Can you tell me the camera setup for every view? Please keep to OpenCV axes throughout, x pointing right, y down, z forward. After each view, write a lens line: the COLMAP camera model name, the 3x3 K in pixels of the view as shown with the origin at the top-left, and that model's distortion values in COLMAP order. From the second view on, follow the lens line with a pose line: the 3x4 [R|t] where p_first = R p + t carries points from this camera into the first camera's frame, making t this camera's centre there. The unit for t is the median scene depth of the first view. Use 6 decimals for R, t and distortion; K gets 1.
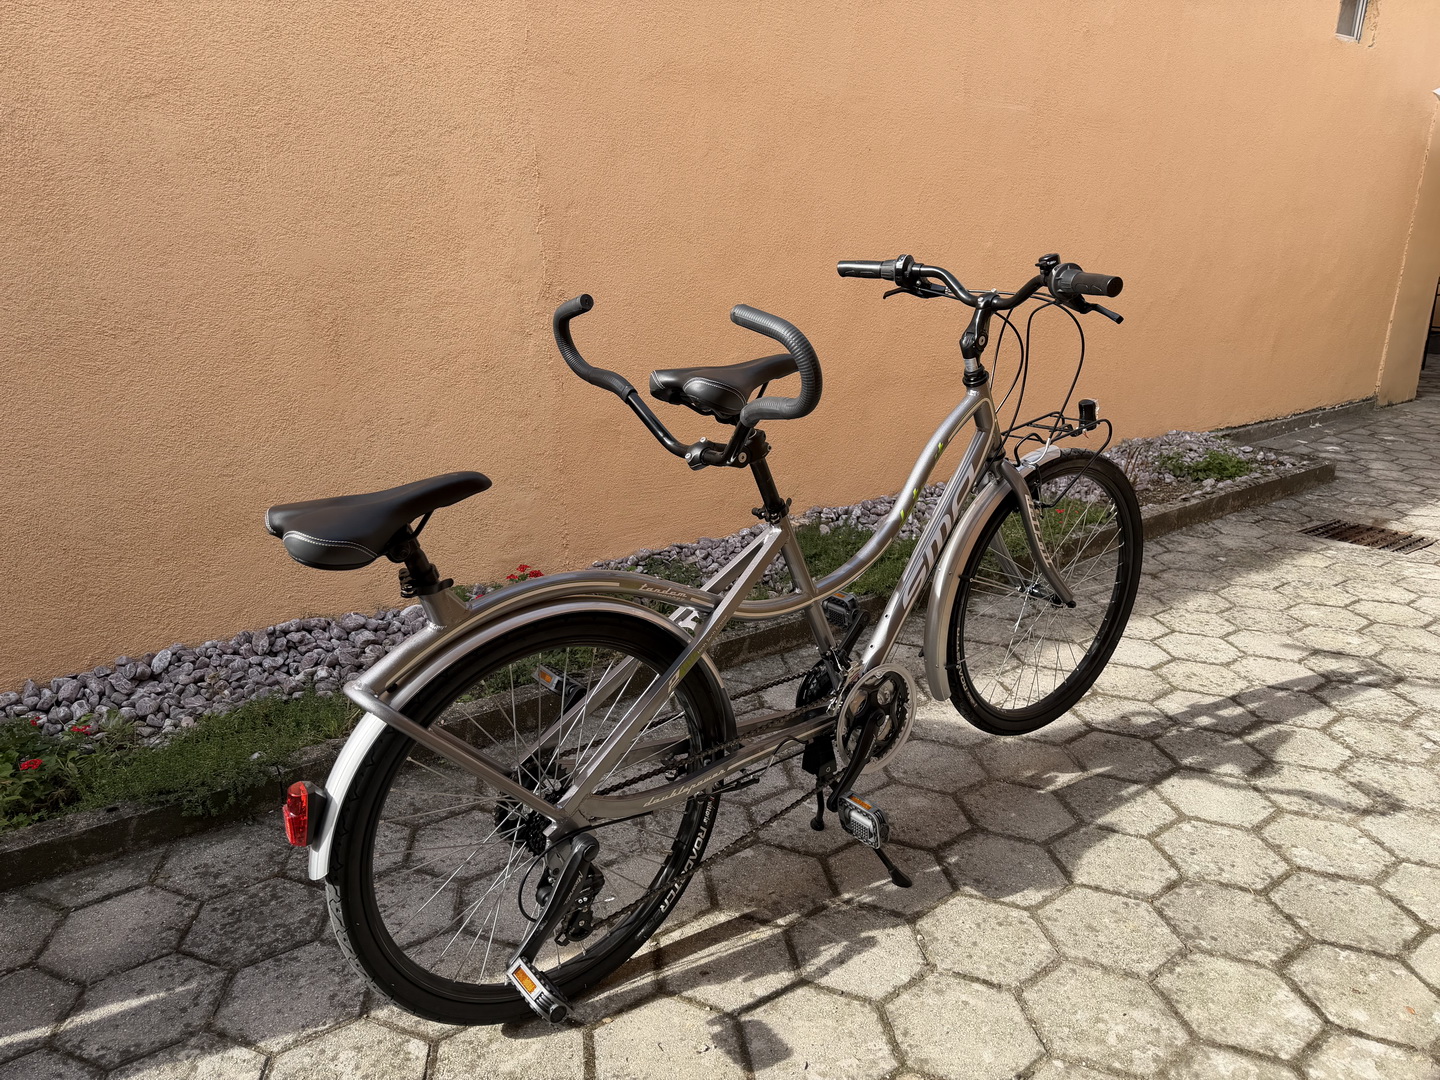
lens RADIAL K [[1024.2, 0, 722.7], [0, 1024.2, 540.0], [0, 0, 1]] dist [0.010549, -0.009511]
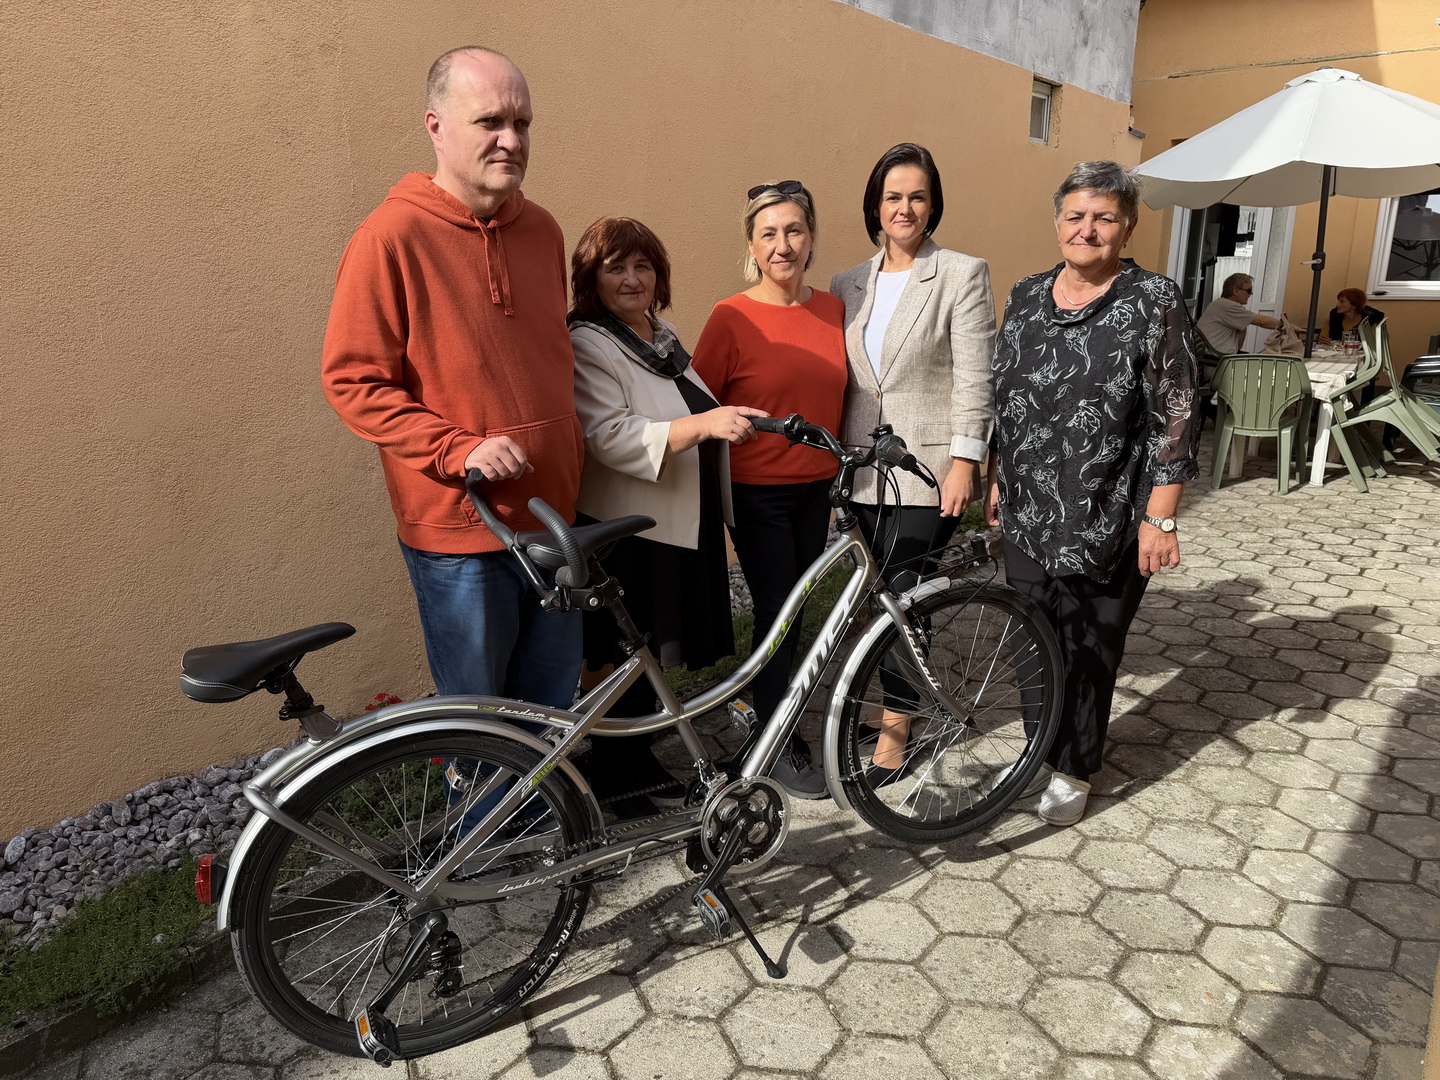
lens RADIAL K [[1024.2, 0, 717.2], [0, 1024.2, 541.4], [0, 0, 1]] dist [0.010549, -0.009511]
pose [[0.971201, -0.084818, 0.222652, -0.132617], [0.093157, 0.995280, -0.027199, -0.103771], [-0.219294, 0.047158, 0.974518, -0.110060]]
